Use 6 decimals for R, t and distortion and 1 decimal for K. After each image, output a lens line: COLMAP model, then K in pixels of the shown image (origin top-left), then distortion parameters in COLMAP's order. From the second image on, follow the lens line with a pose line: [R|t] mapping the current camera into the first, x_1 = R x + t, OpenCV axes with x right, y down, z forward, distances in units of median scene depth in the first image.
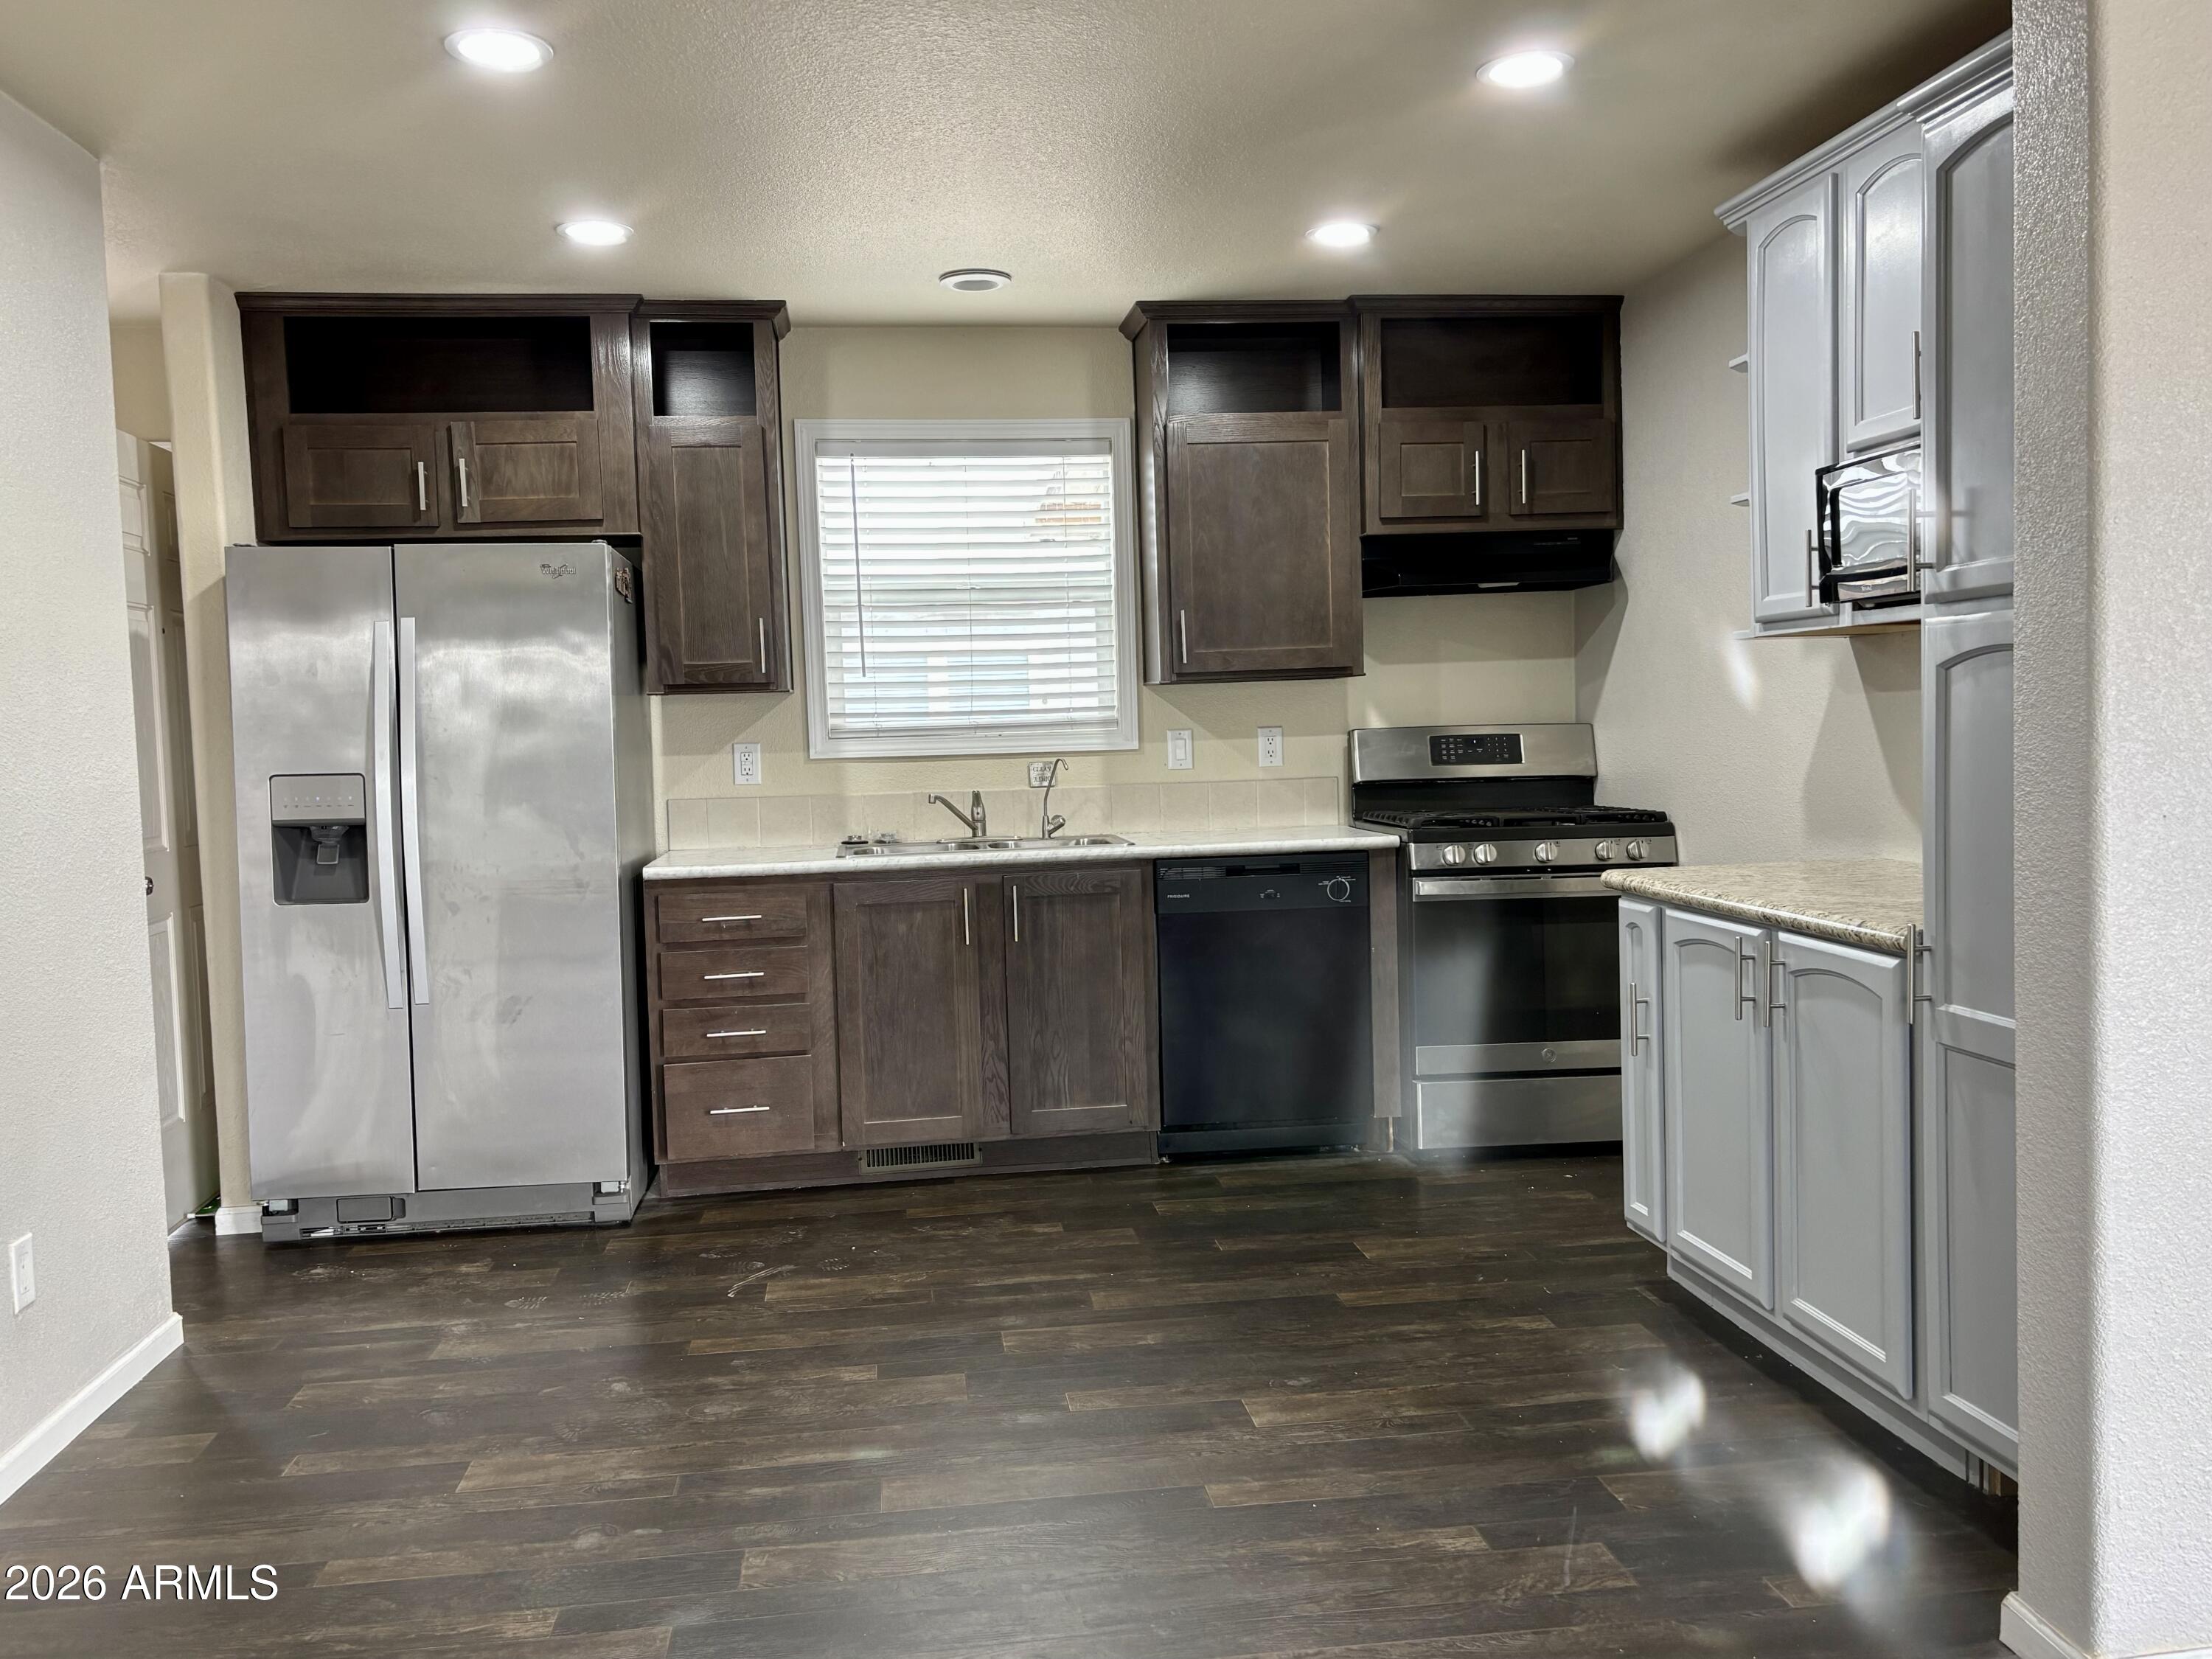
lens RADIAL K [[1812.4, 0, 1106.0], [0, 1812.4, 829.5], [0, 0, 1]] dist [0.086729, -0.174710]
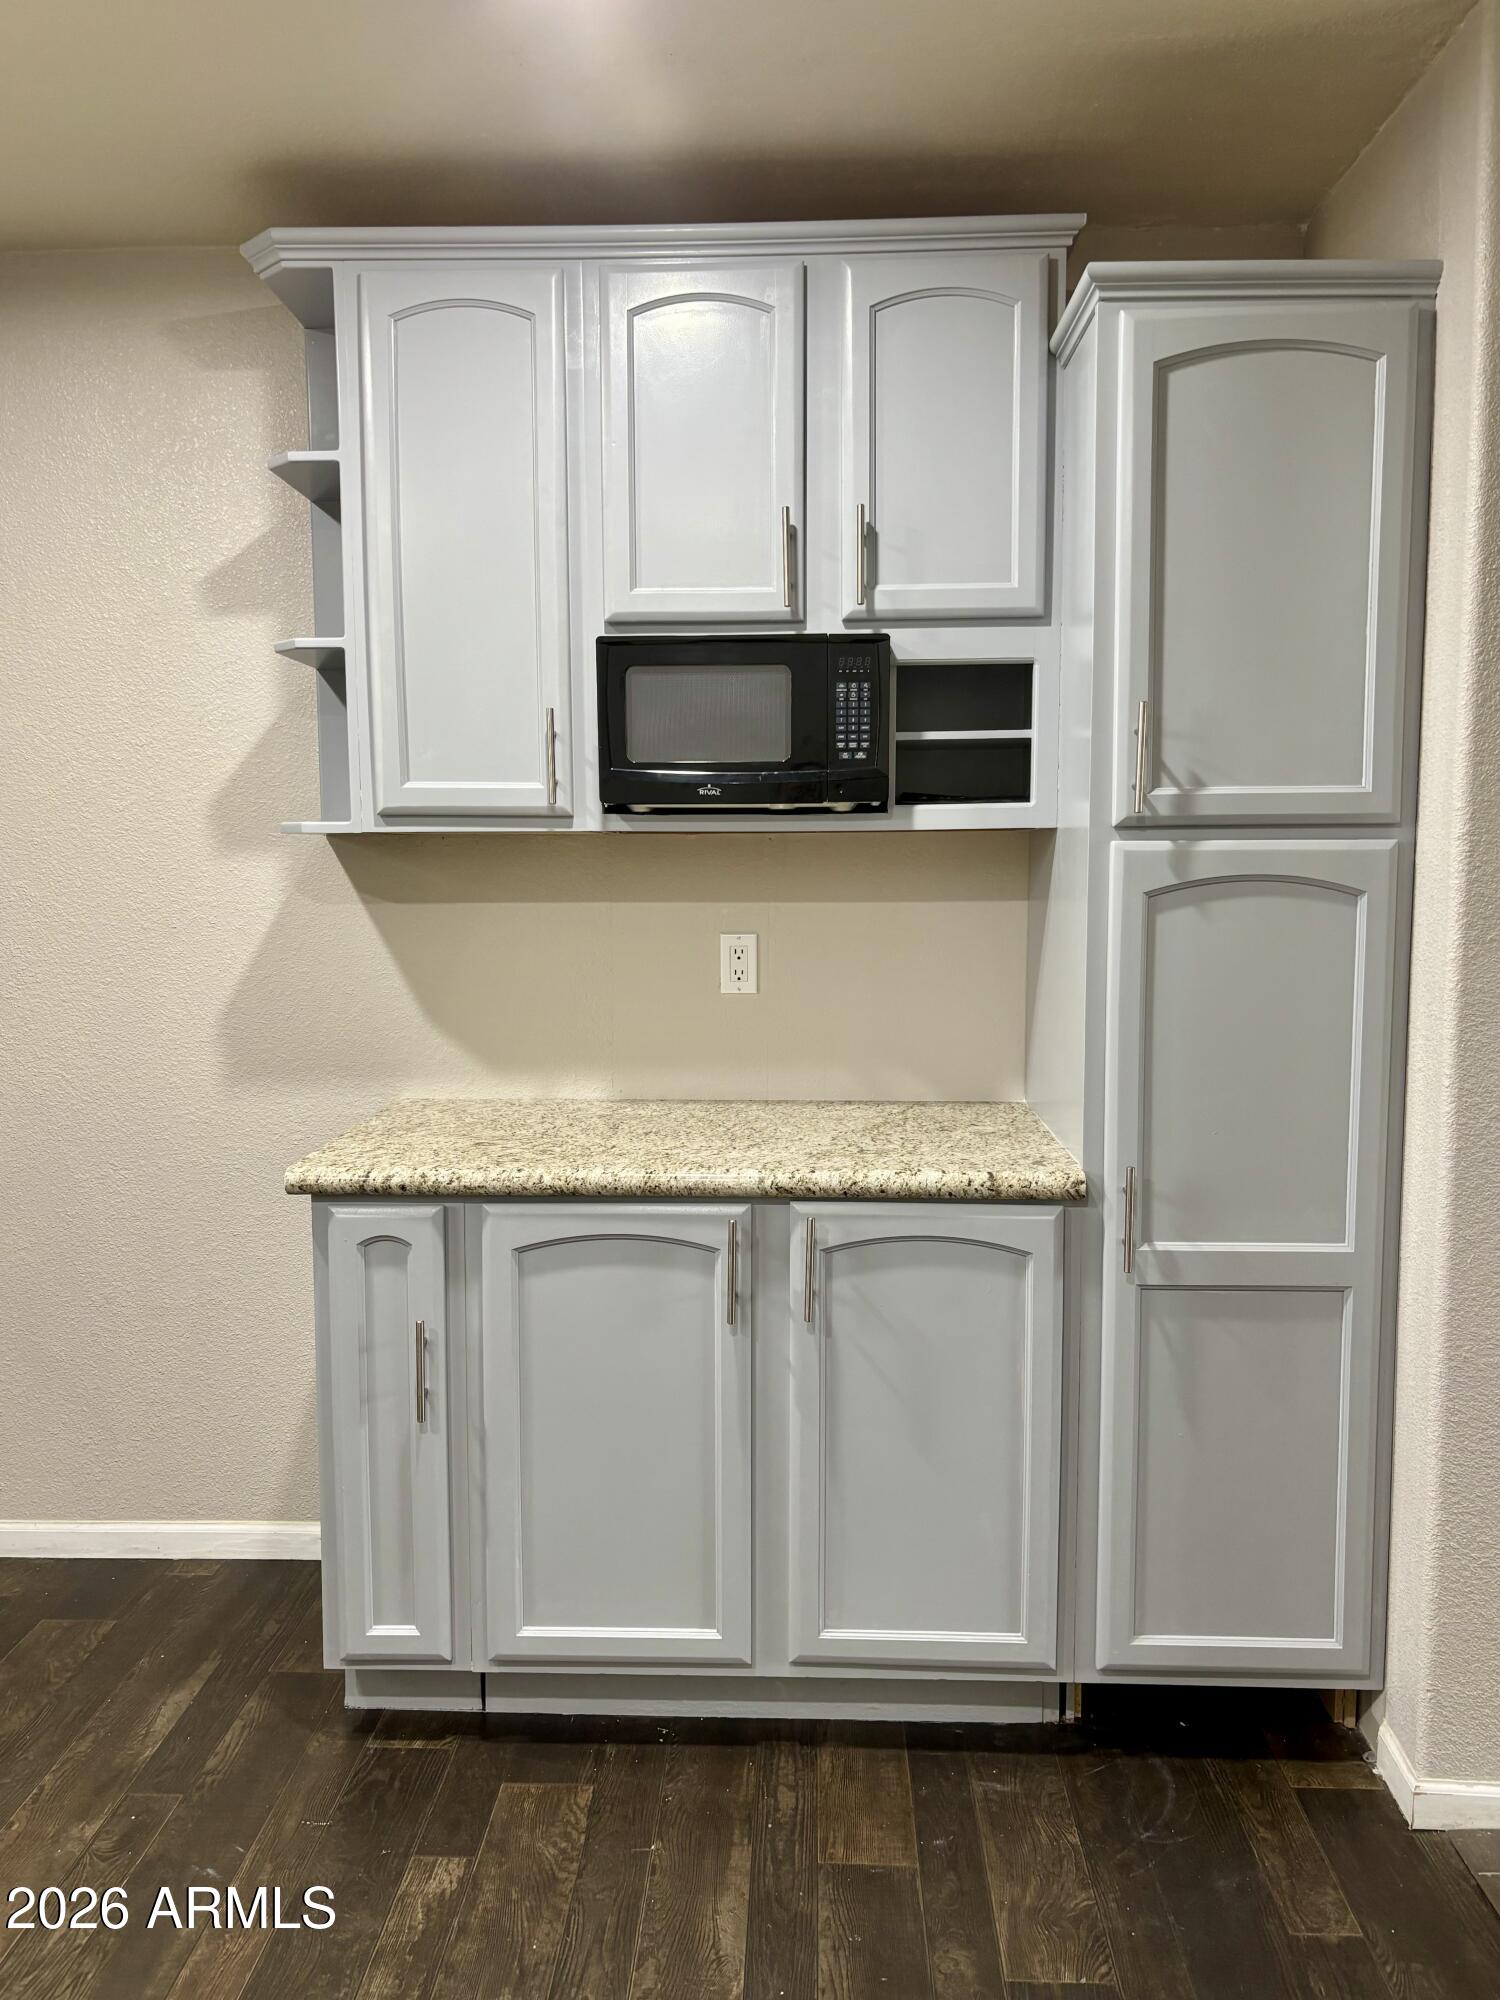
lens RADIAL K [[1546.5, 0, 739.4], [0, 1546.5, 1001.4], [0, 0, 1]] dist [0.072353, -0.107450]
pose [[0.171019, -0.062126, 0.983307, -0.213646], [0.056725, 0.996975, 0.053124, -0.049603], [-0.983633, 0.046693, 0.174026, 0.598059]]
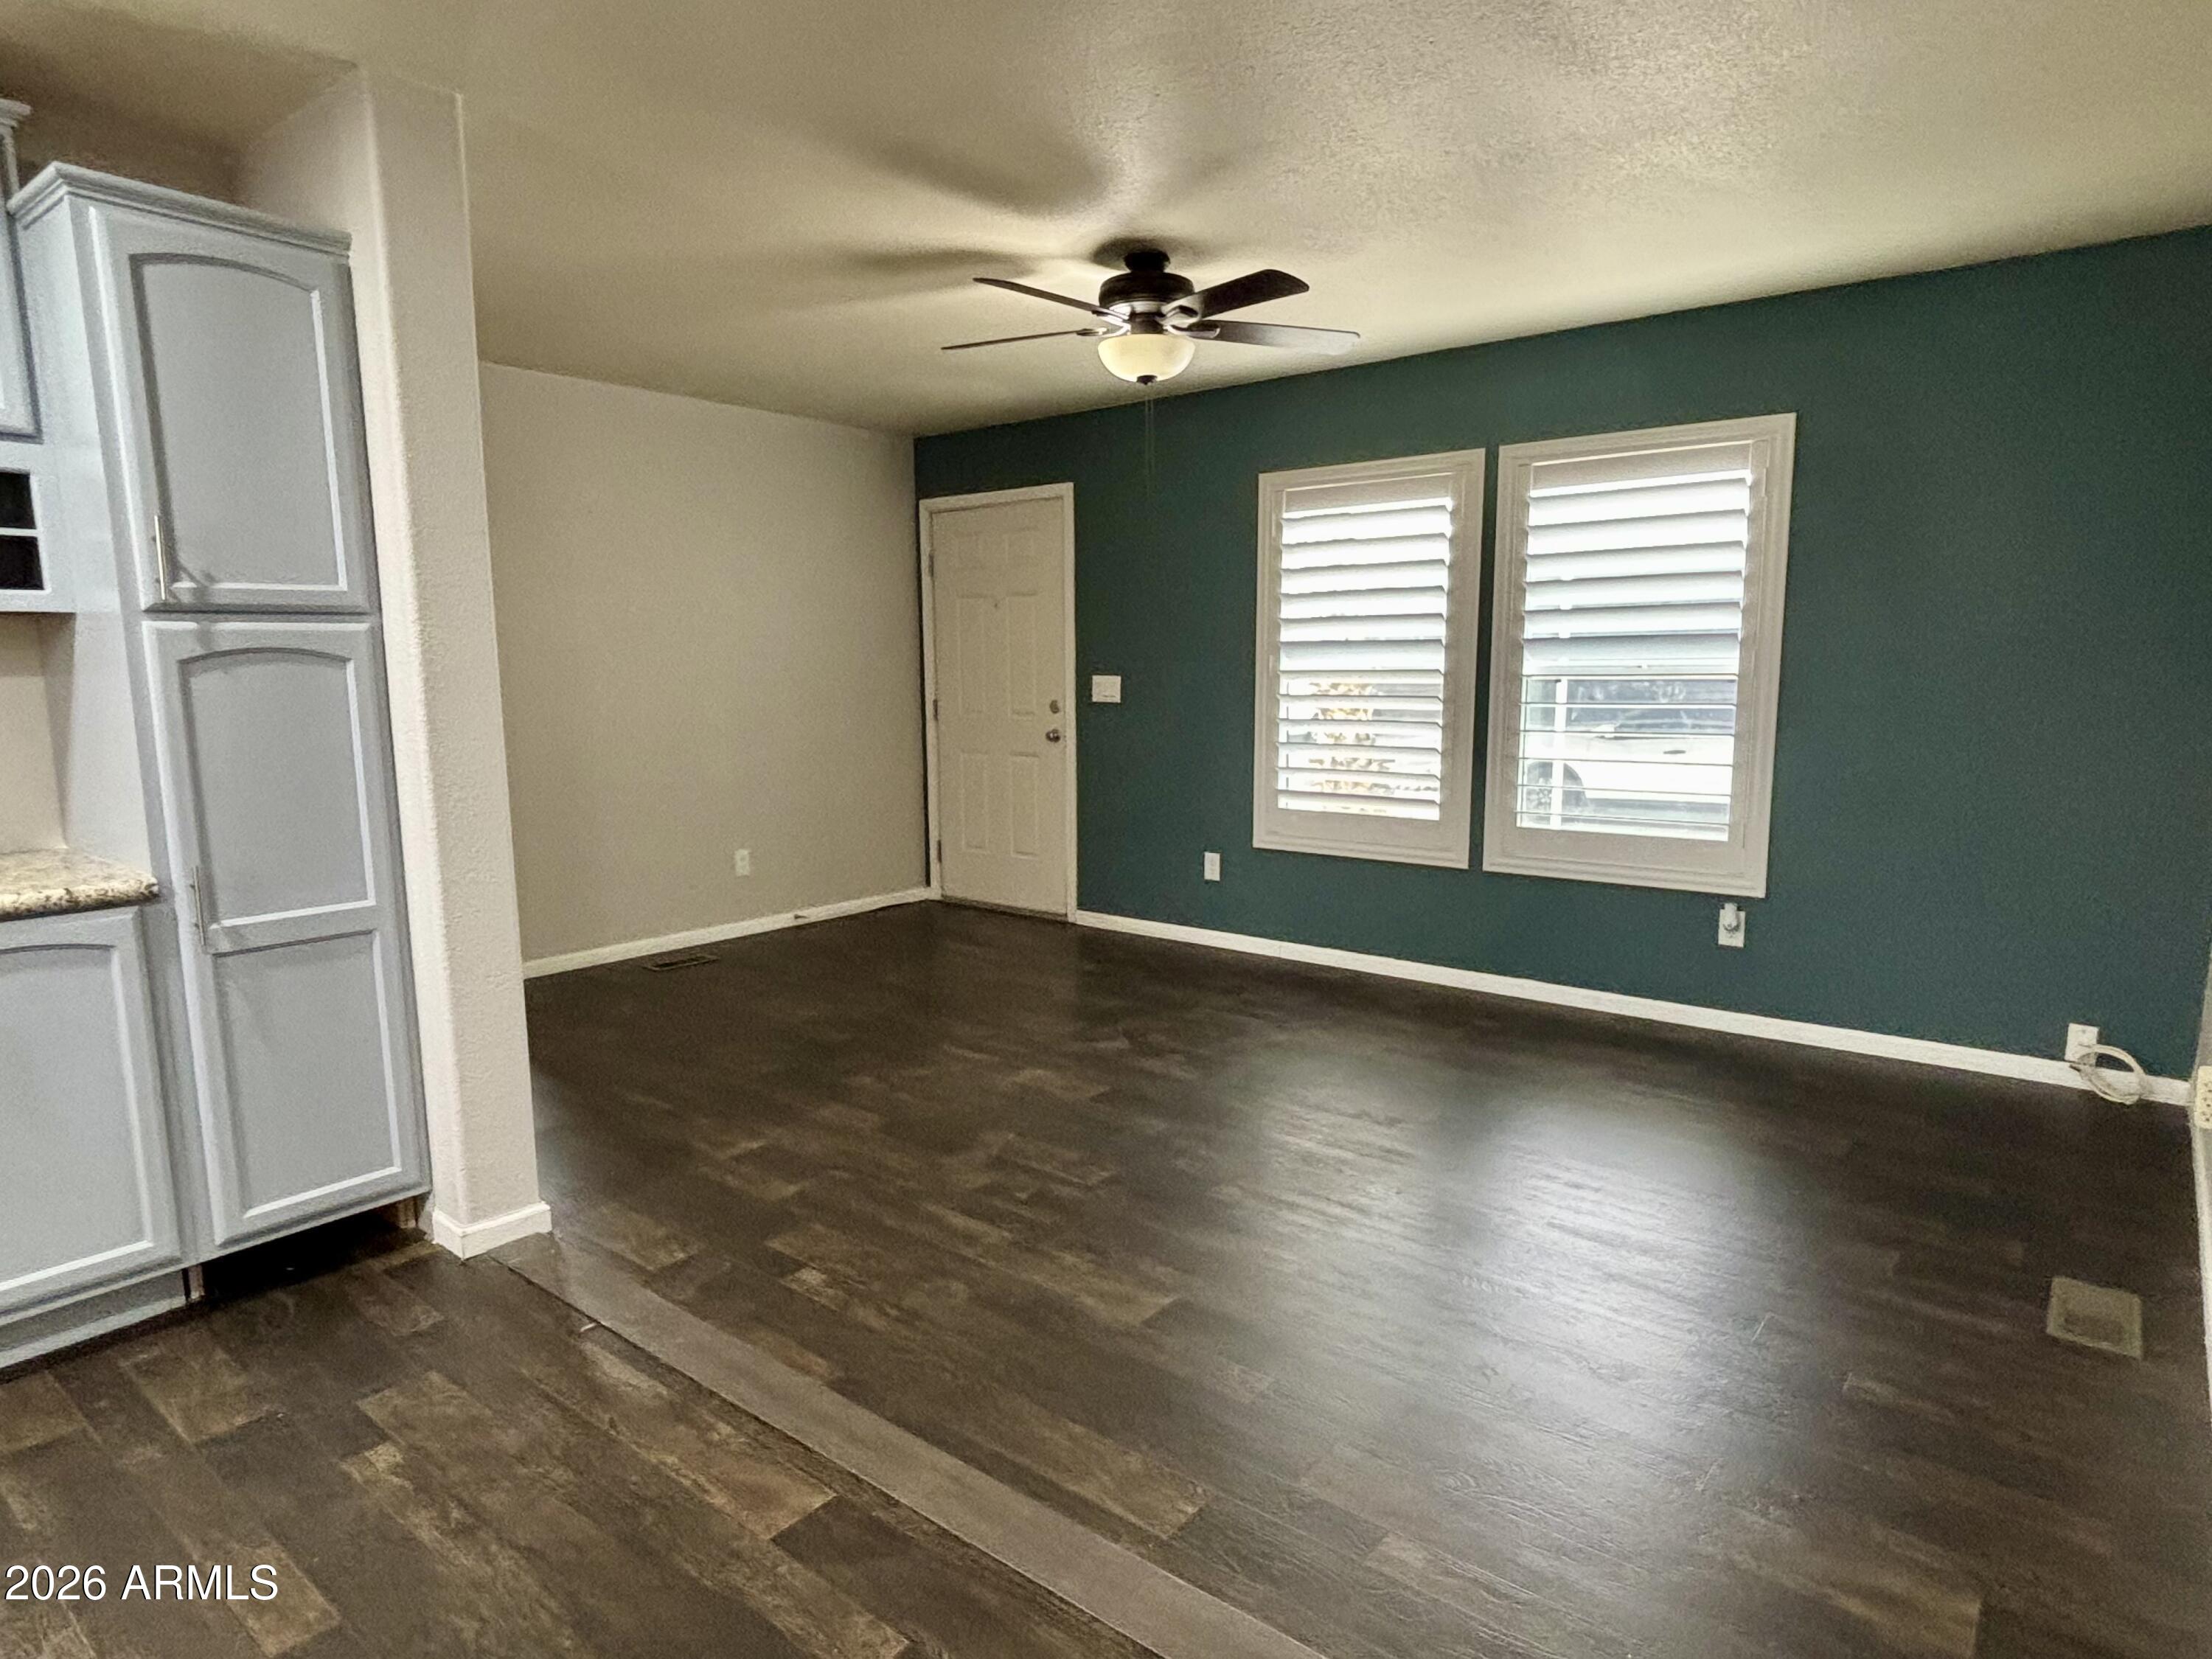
lens RADIAL K [[1268.2, 0, 1098.0], [0, 1268.2, 851.2], [0, 0, 1]] dist [0.019280, -0.023363]
pose [[-0.690071, -0.073054, 0.720045, -0.352044], [0.072622, 0.982882, 0.169319, -0.035542], [-0.720089, 0.169133, -0.672953, 0.646709]]
